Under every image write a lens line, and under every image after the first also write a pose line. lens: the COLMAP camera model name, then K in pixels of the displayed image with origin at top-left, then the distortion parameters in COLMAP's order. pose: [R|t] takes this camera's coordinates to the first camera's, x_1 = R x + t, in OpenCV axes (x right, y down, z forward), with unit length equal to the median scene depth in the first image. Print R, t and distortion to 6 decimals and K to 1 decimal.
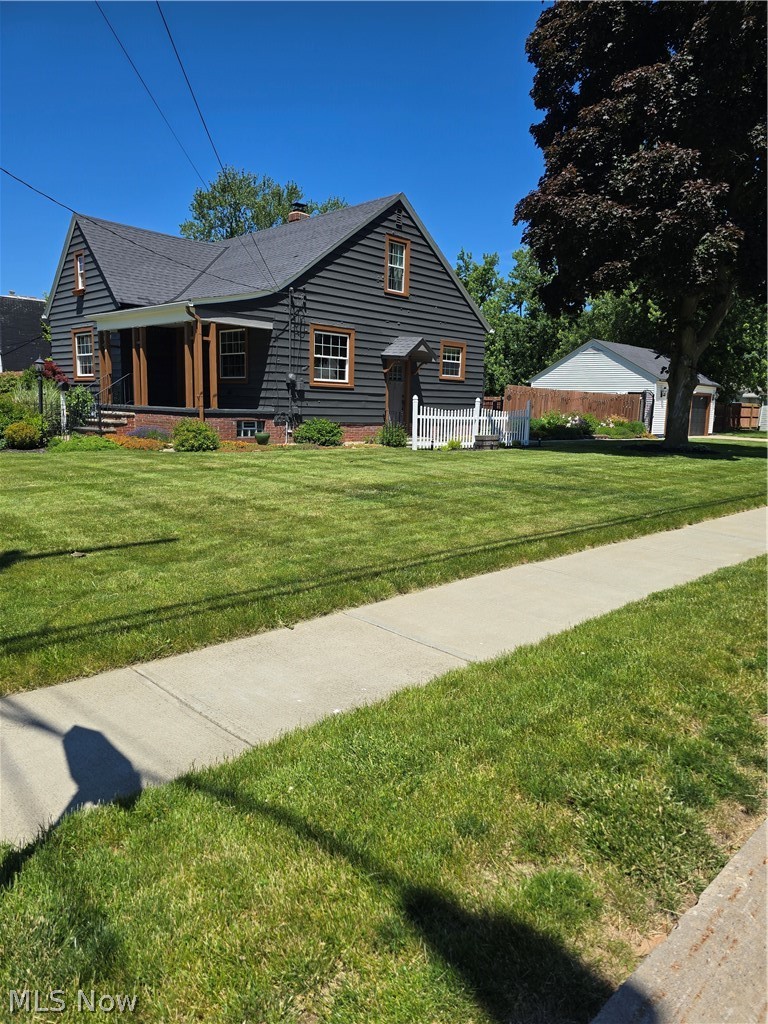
lens RADIAL K [[683.9, 0, 381.0], [0, 683.9, 515.4], [0, 0, 1]] dist [0.066130, -0.061056]
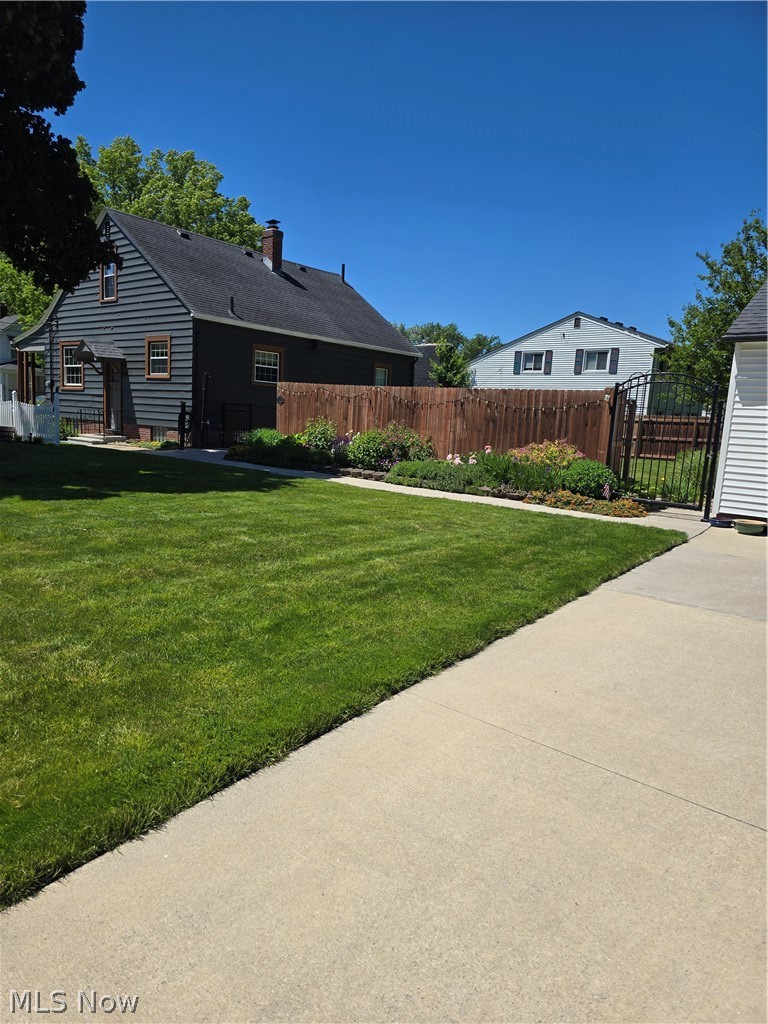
lens RADIAL K [[679.3, 0, 383.2], [0, 679.3, 519.2], [0, 0, 1]] dist [0.078862, -0.087041]
pose [[0.075256, 0.124656, -0.989342, 1.270168], [-0.207937, 0.972306, 0.106692, -0.217048], [0.975243, 0.197691, 0.099092, 1.522035]]
